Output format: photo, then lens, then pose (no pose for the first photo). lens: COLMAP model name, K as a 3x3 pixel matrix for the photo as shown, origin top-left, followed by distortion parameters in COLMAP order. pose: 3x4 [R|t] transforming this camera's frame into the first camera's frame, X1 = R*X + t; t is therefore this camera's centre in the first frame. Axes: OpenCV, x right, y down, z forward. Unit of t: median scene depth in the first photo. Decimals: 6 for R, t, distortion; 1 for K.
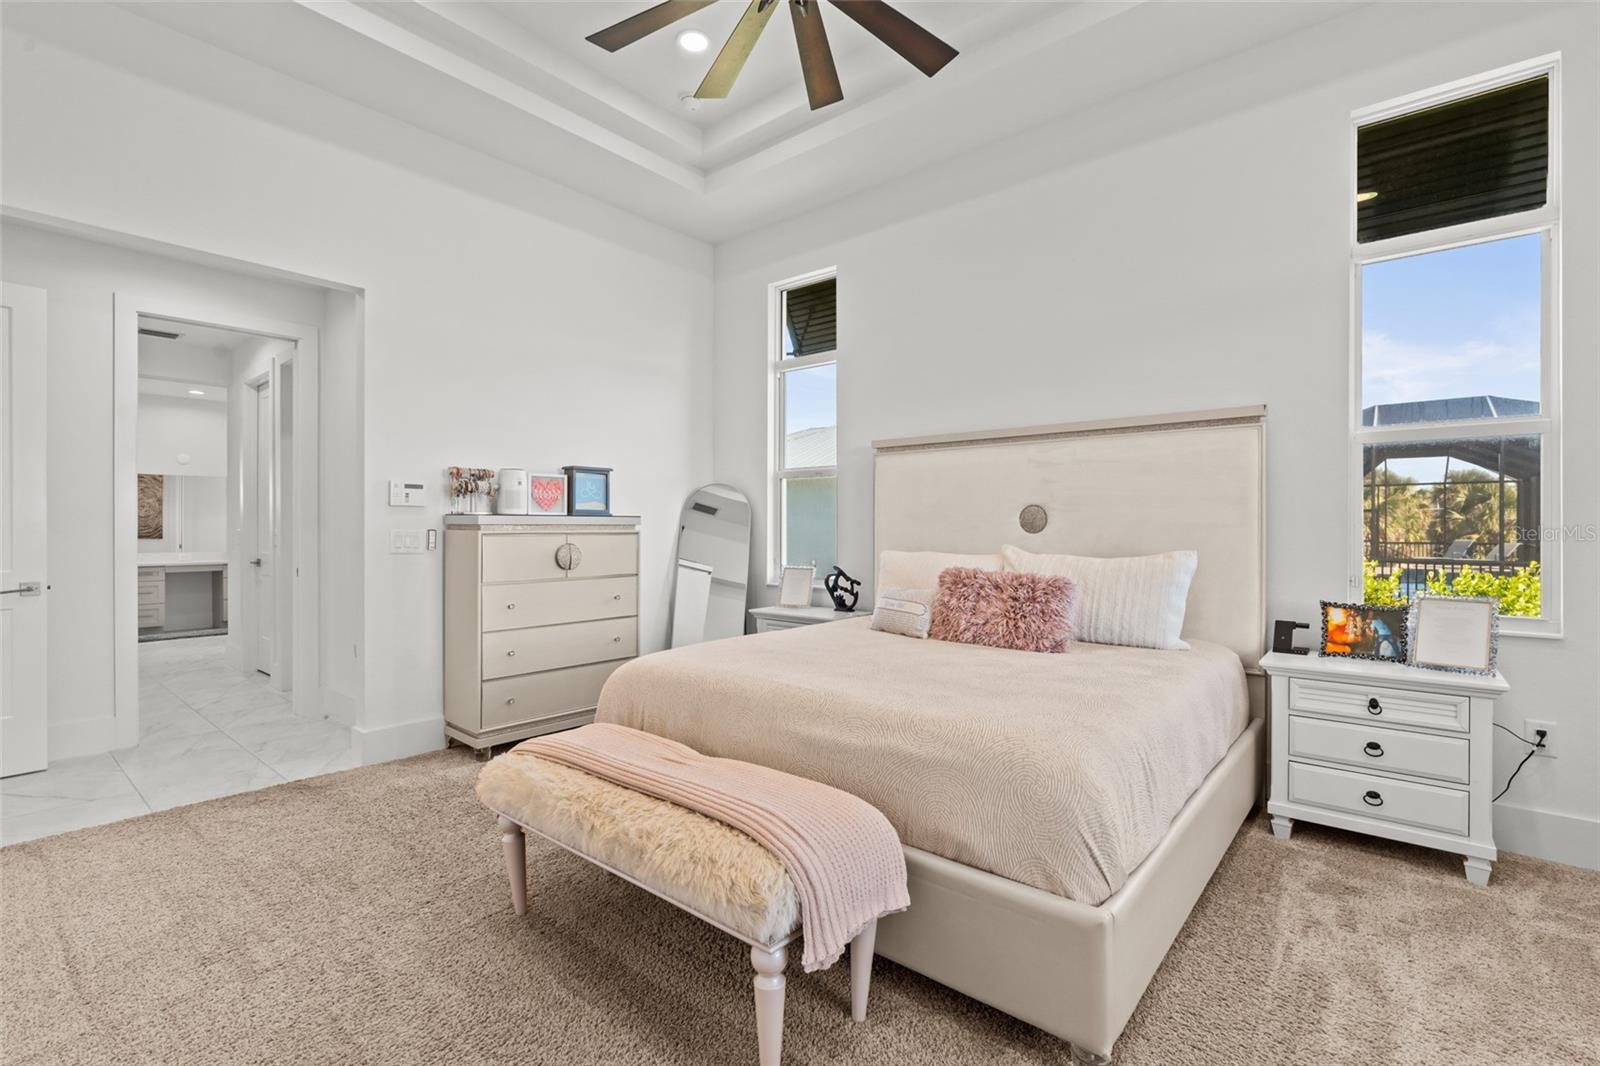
lens RADIAL K [[724.4, 0, 794.4], [0, 724.4, 528.5], [0, 0, 1]] dist [-0.013764, 0.007728]
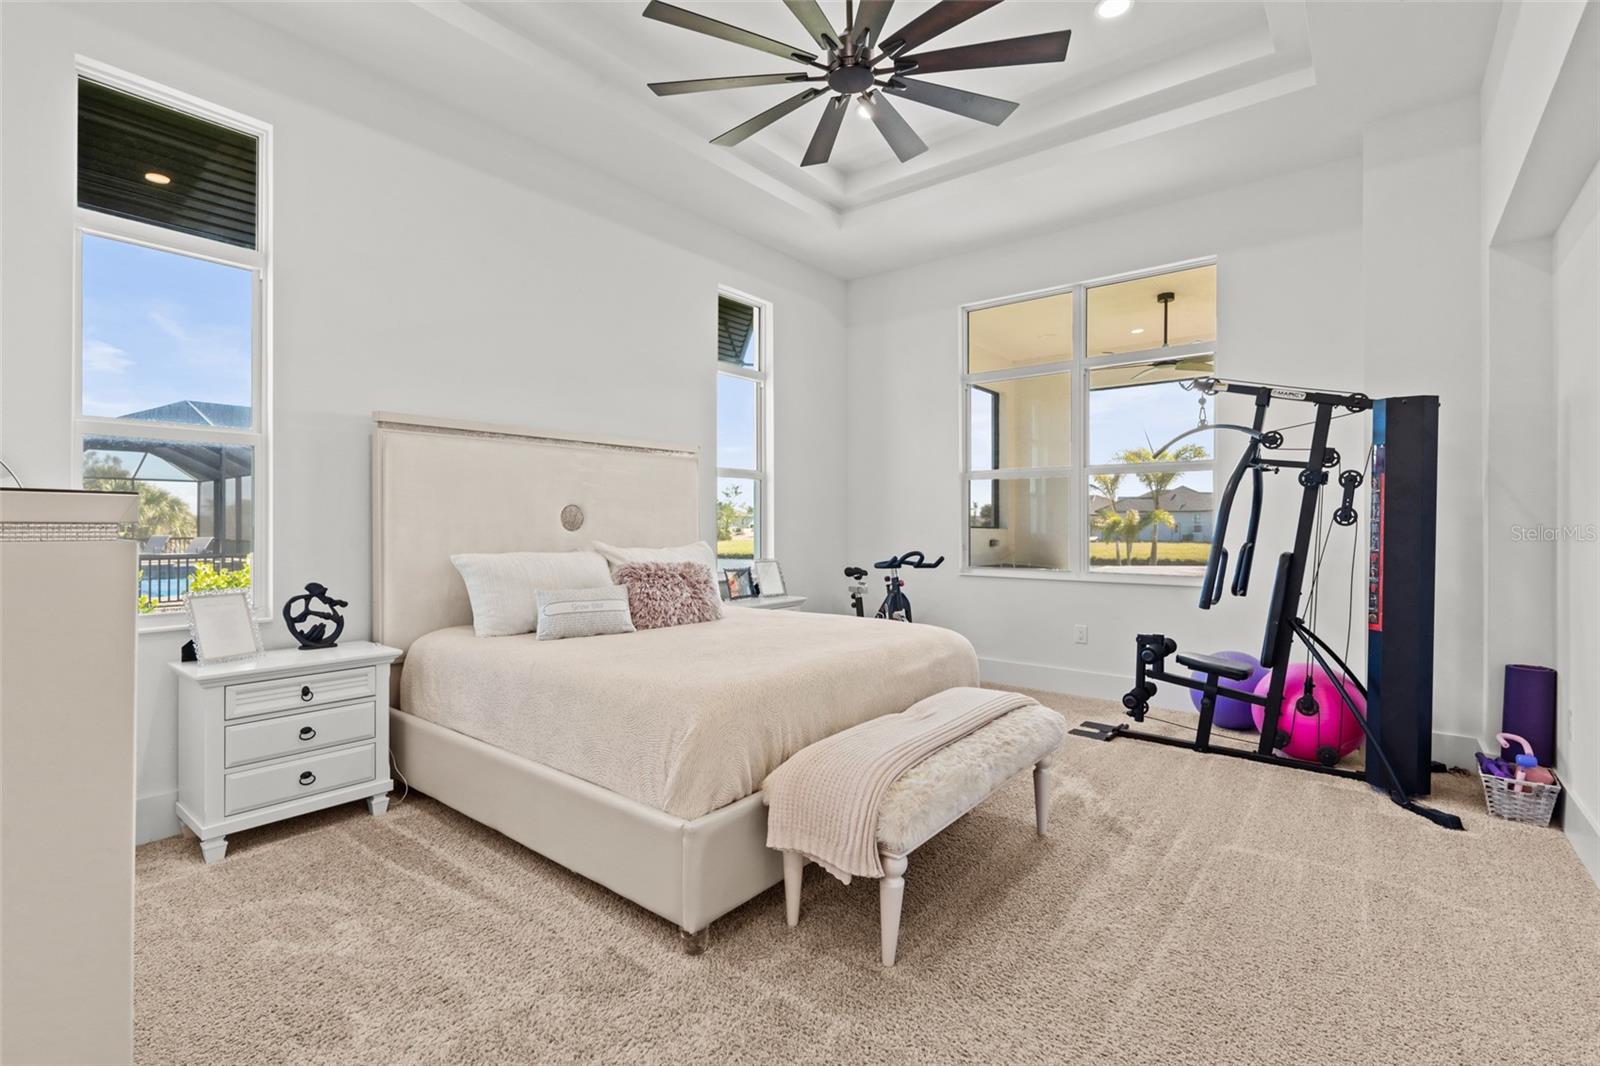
lens RADIAL K [[770.4, 0, 802.2], [0, 770.4, 538.8], [0, 0, 1]] dist [-0.018260, -0.000676]
pose [[-0.042251, -0.013309, 0.999018, -0.369872], [0.000615, 0.999911, 0.013347, 0.000572], [-0.999107, 0.001178, -0.042239, 0.309658]]
